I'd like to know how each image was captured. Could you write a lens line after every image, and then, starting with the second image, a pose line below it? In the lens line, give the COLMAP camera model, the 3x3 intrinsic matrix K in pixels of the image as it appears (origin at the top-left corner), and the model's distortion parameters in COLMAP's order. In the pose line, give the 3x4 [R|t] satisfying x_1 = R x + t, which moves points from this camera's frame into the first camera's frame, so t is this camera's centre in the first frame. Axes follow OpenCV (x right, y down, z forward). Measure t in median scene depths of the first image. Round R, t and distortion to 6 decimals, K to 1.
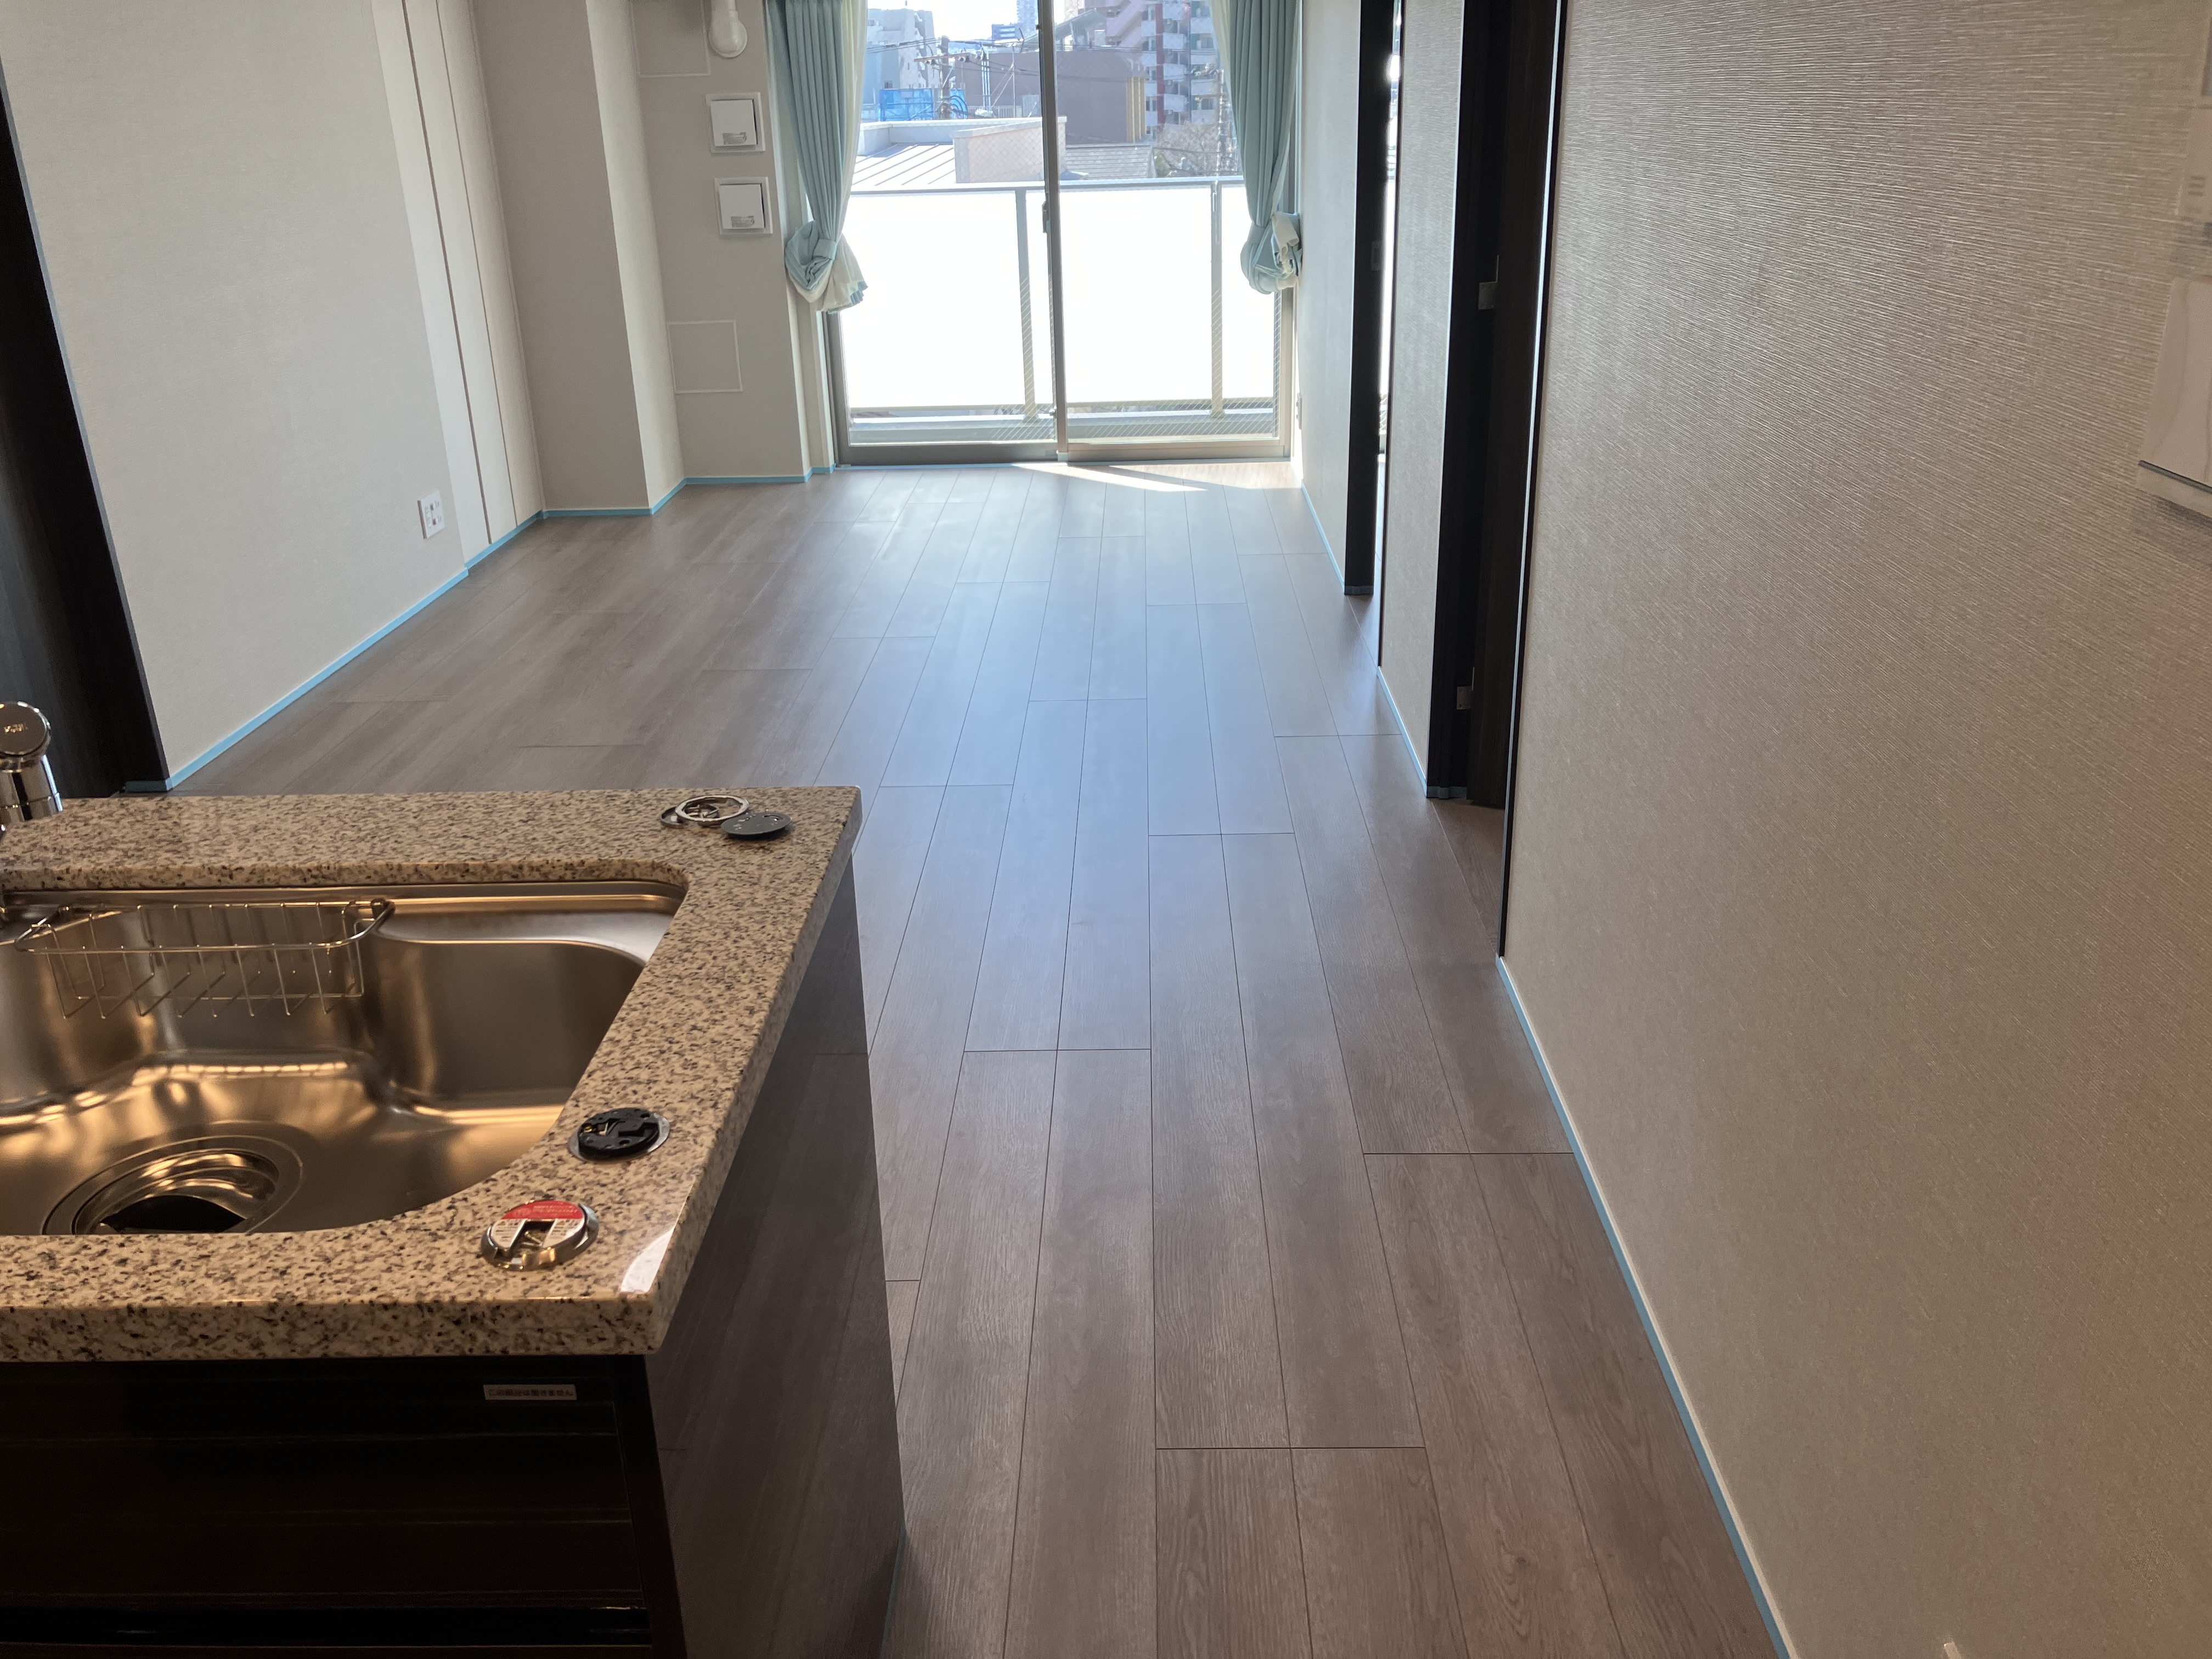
lens RADIAL K [[1799.7, 0, 1089.3], [0, 1799.7, 827.4], [0, 0, 1]] dist [0.022229, -0.001144]
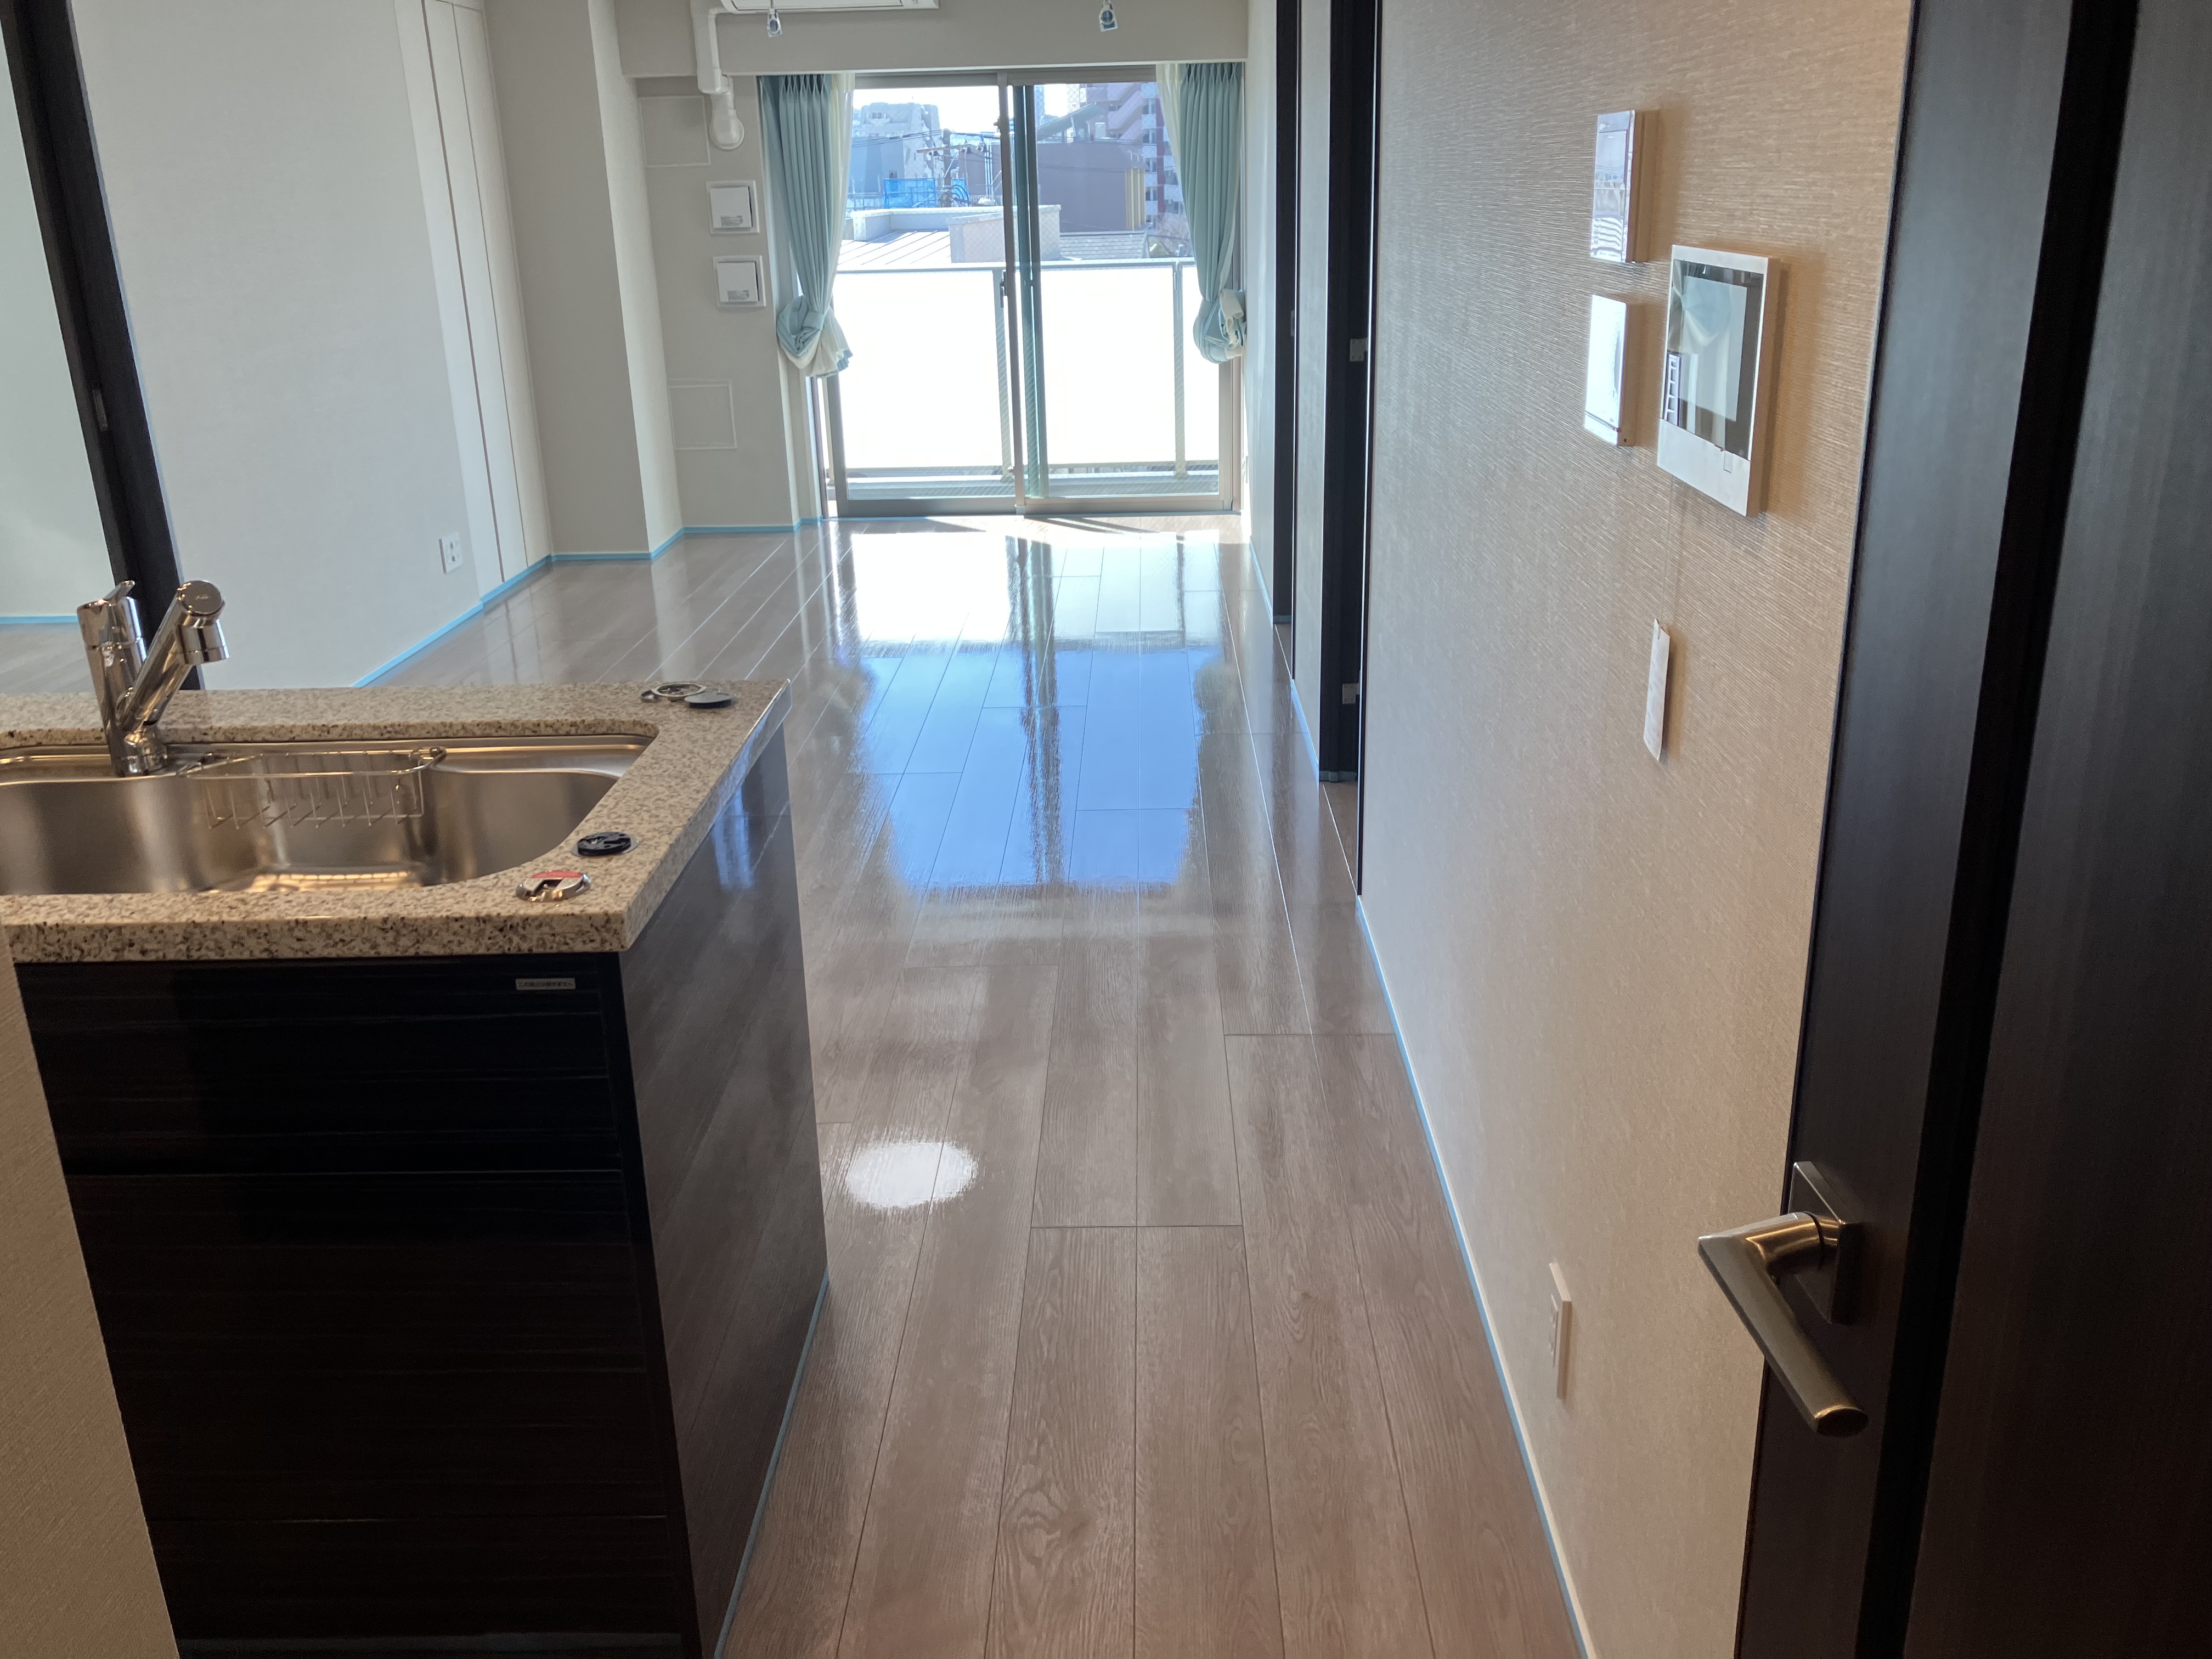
lens RADIAL K [[1810.2, 0, 1116.6], [0, 1810.2, 805.9], [0, 0, 1]] dist [0.074048, -0.187315]
pose [[0.999943, -0.000510, 0.010689, 0.044906], [0.001117, 0.998383, -0.056828, 0.064954], [-0.010643, 0.056836, 0.998327, -0.156901]]
